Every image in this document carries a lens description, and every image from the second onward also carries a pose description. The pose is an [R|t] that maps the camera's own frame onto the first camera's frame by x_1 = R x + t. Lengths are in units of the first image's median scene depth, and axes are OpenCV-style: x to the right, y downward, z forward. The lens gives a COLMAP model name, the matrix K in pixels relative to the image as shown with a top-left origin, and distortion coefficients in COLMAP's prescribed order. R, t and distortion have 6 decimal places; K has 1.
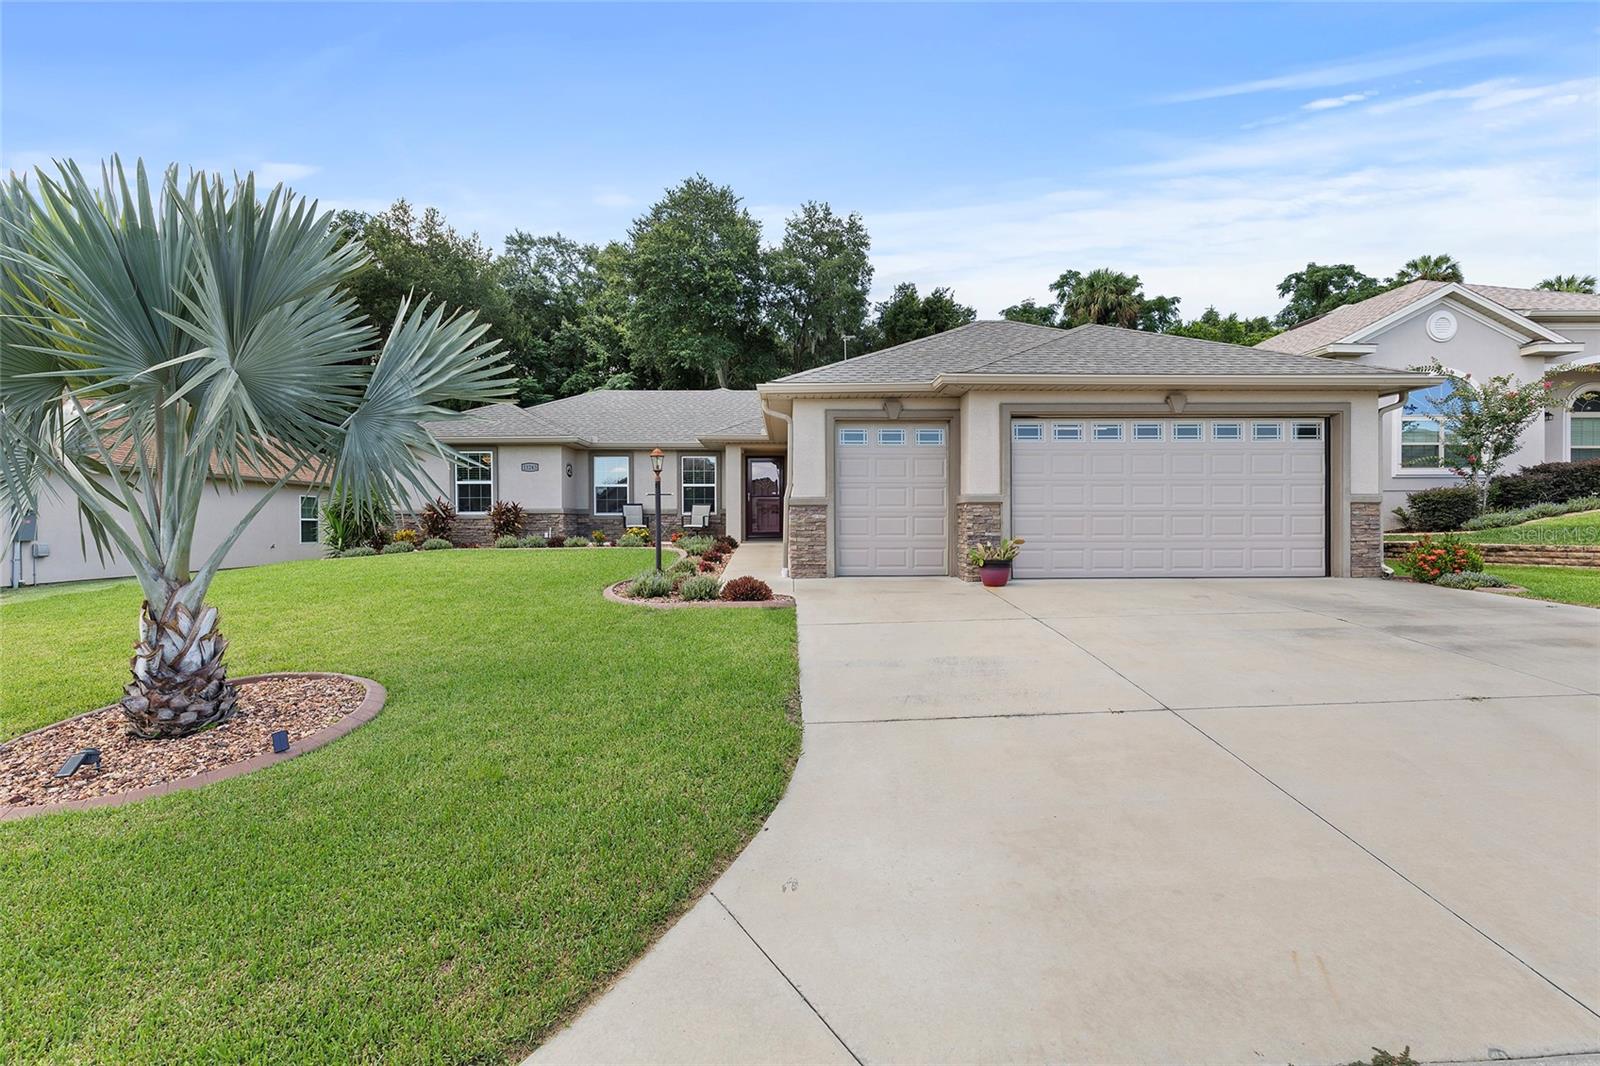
lens RADIAL K [[717.7, 0, 797.7], [0, 717.7, 530.4], [0, 0, 1]] dist [0.001529, 0.000636]
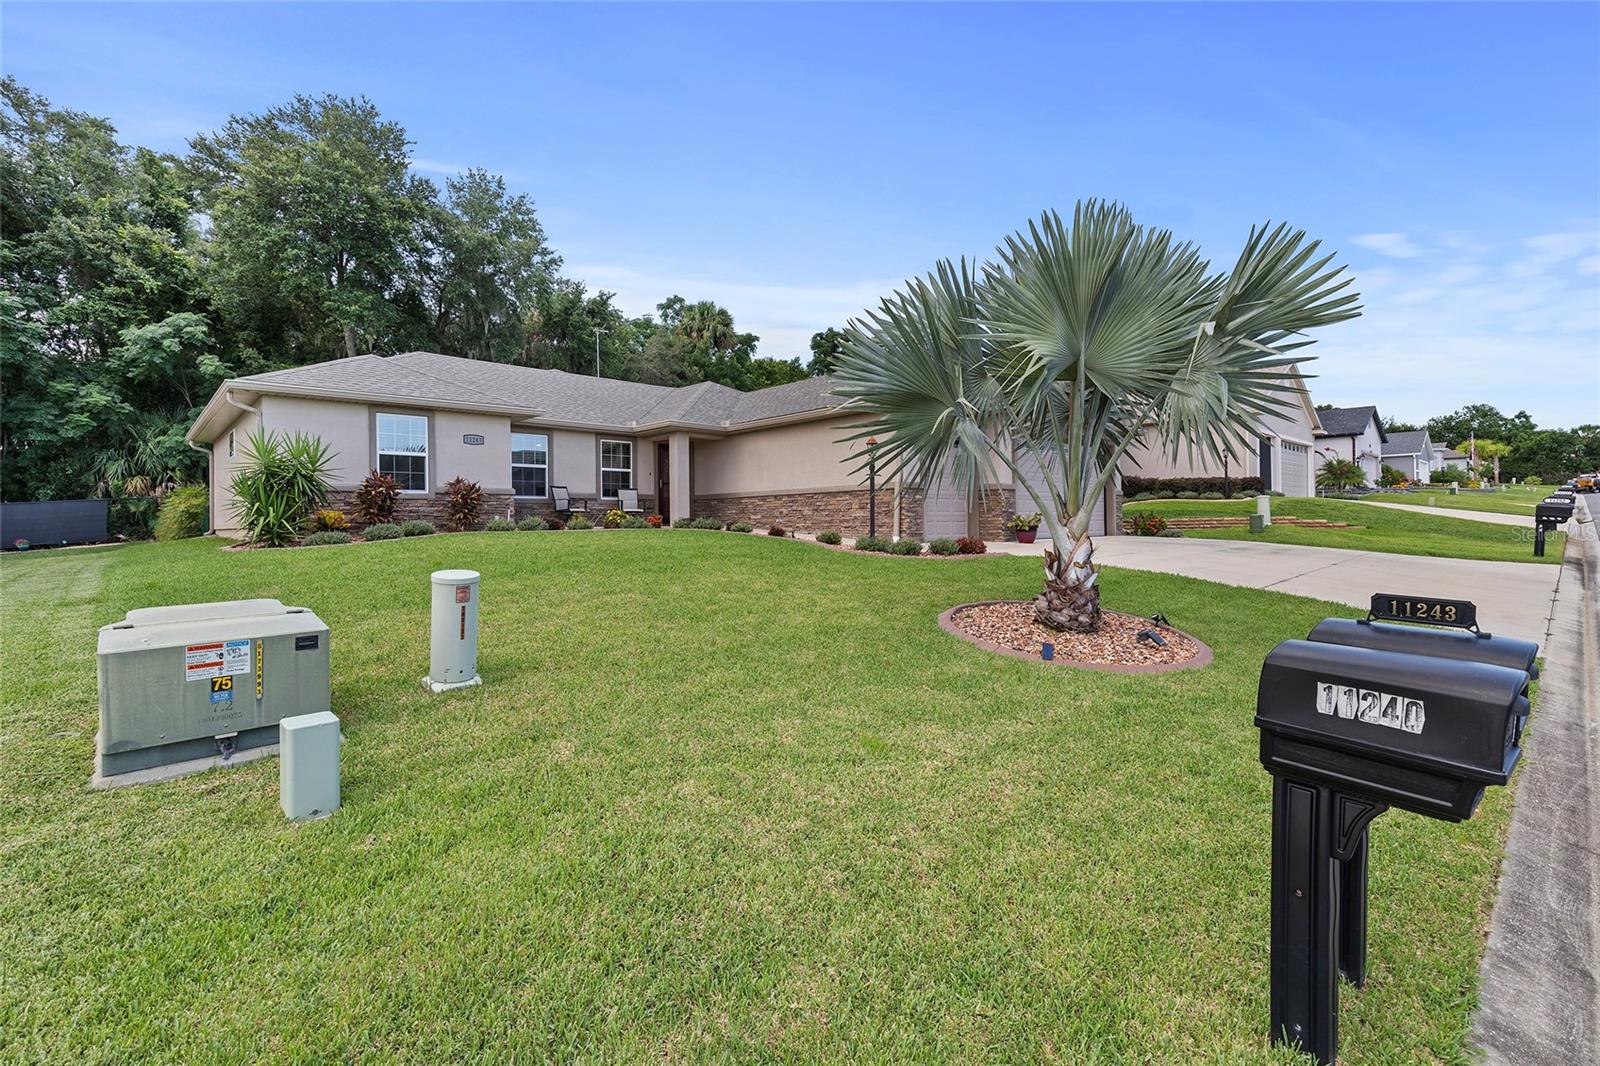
lens RADIAL K [[715.0, 0, 801.8], [0, 715.0, 529.6], [0, 0, 1]] dist [-0.000697, 0.000276]
pose [[0.745551, -0.009593, 0.666379, -0.648599], [0.014005, 0.999901, -0.001275, 0.025542], [-0.666301, 0.010283, 0.745612, 0.105286]]
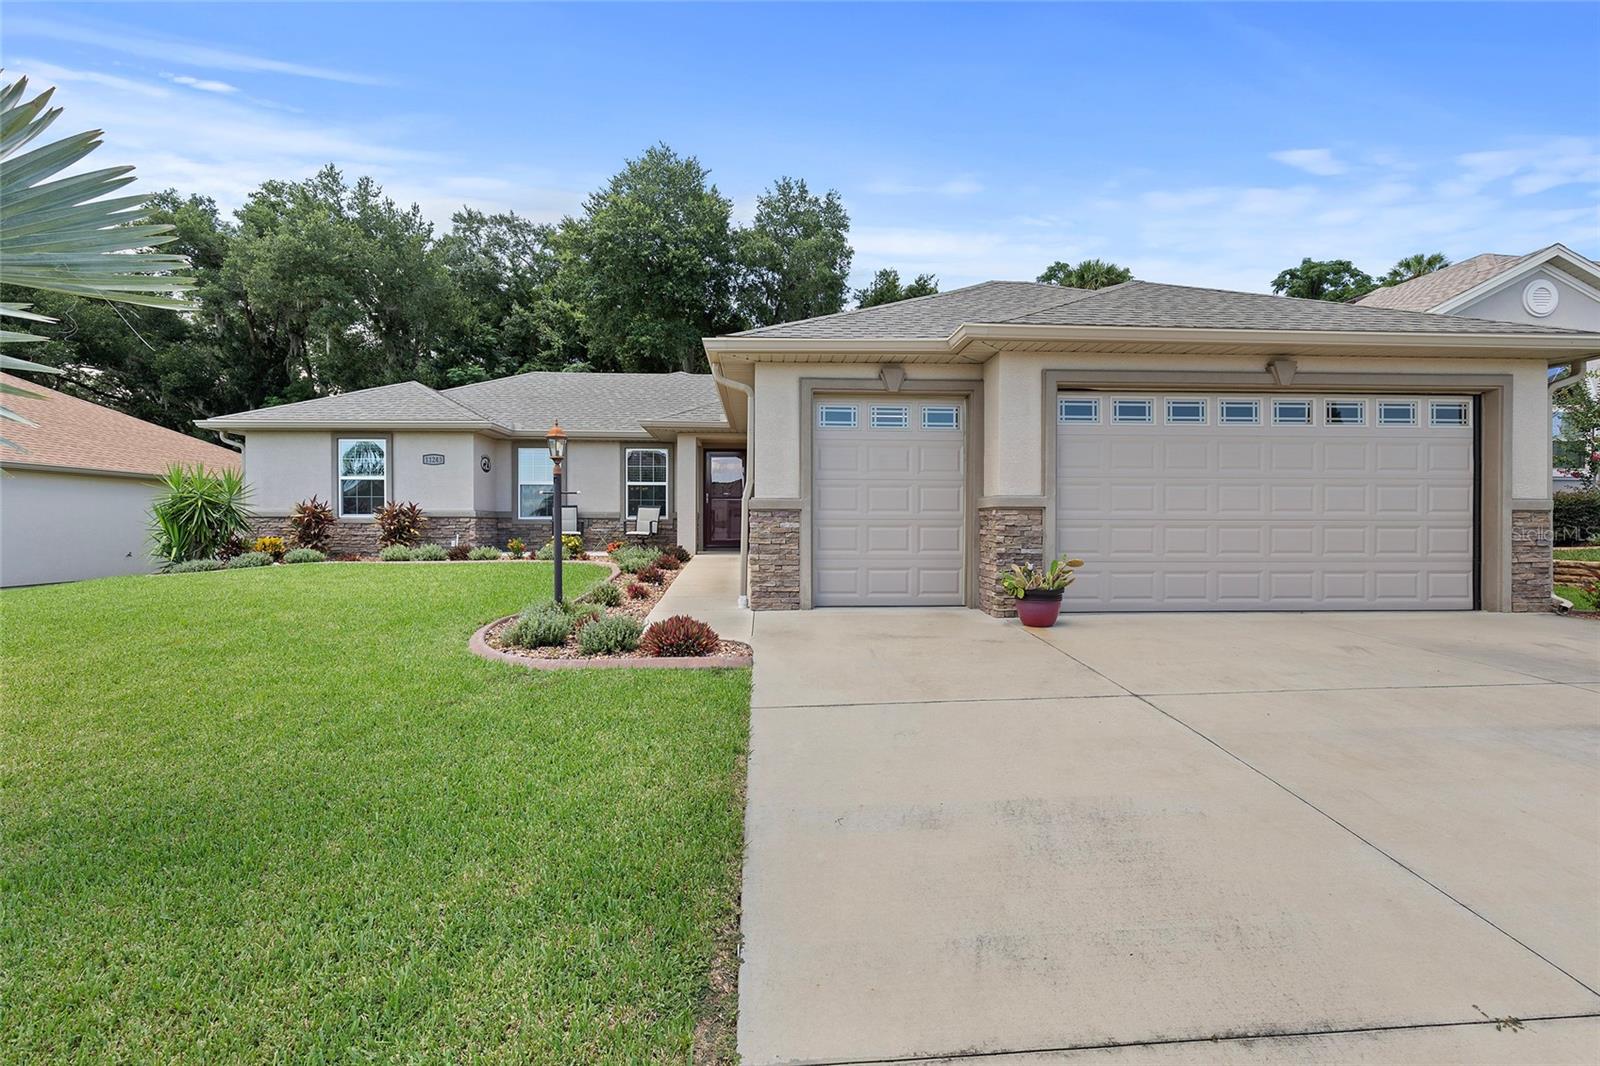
lens RADIAL K [[721.2, 0, 796.9], [0, 721.2, 528.3], [0, 0, 1]] dist [0.004678, -0.000379]
pose [[0.999382, 0.004962, 0.034794, 0.007216], [-0.004733, 0.999967, -0.006650, -0.007310], [-0.034826, 0.006481, 0.999372, 0.175187]]
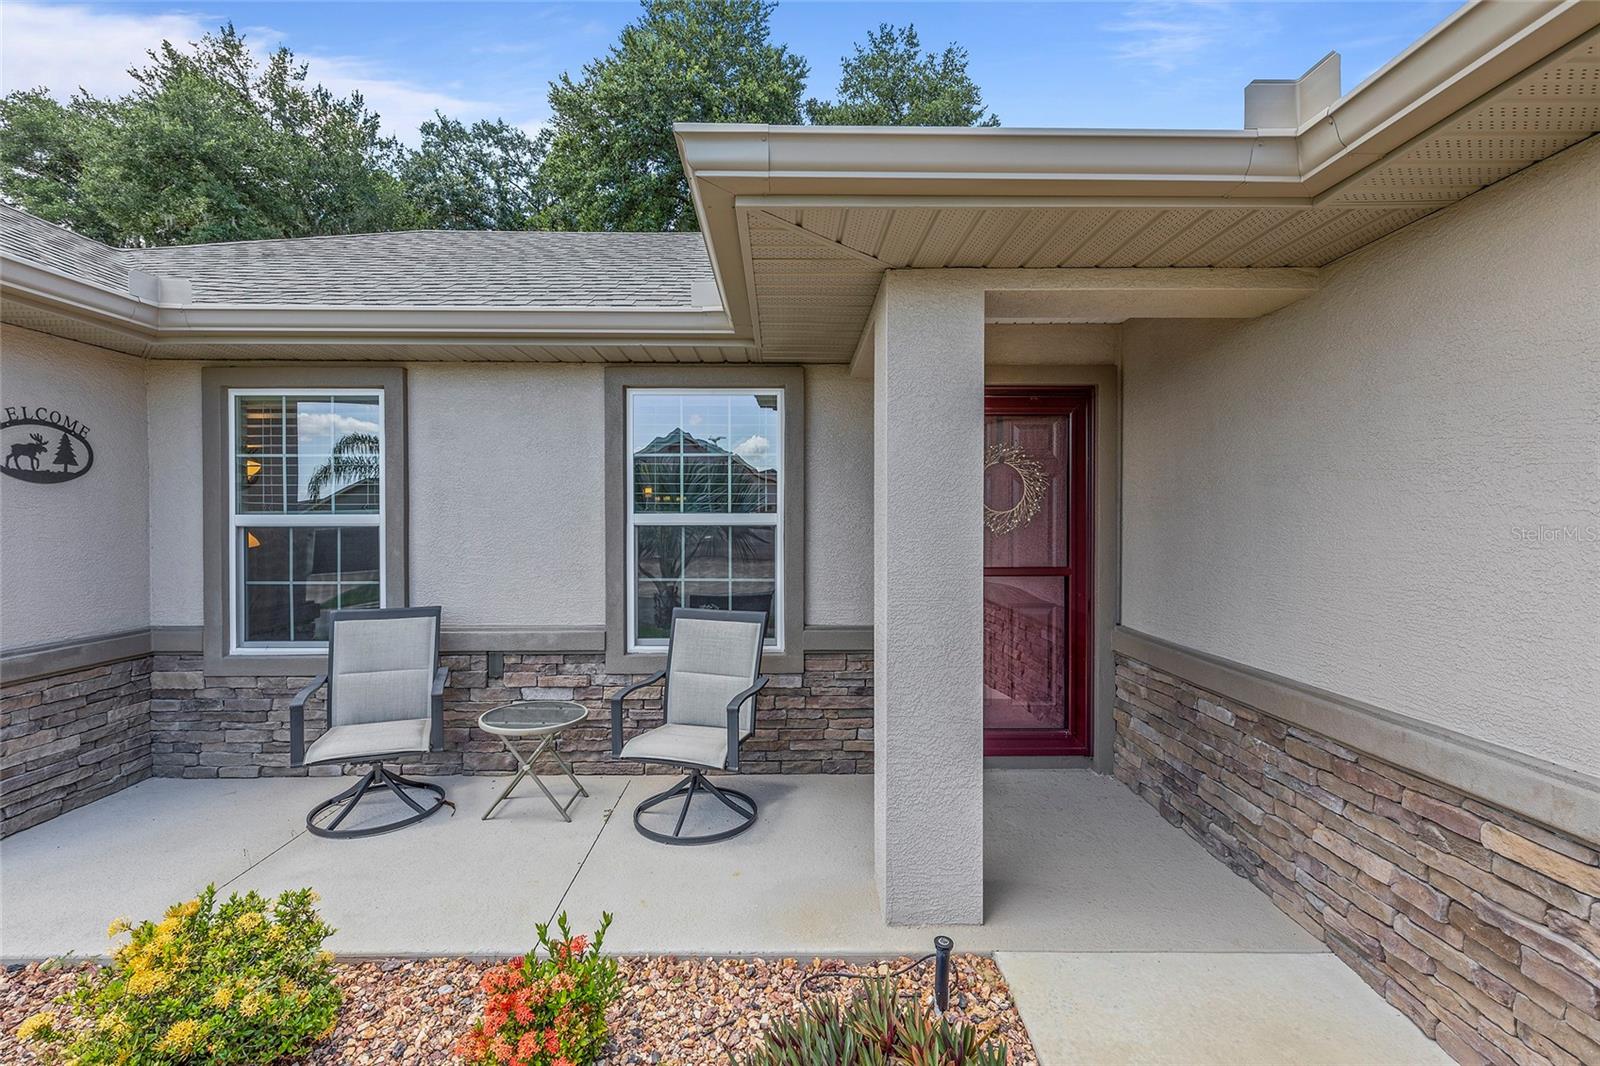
lens RADIAL K [[725.5, 0, 797.2], [0, 725.5, 532.6], [0, 0, 1]] dist [0.003700, -0.000055]
pose [[0.999978, 0.002404, -0.006122, -0.115641], [-0.002347, 0.999954, 0.009278, -0.065862], [0.006144, -0.009264, 0.999938, 0.832940]]
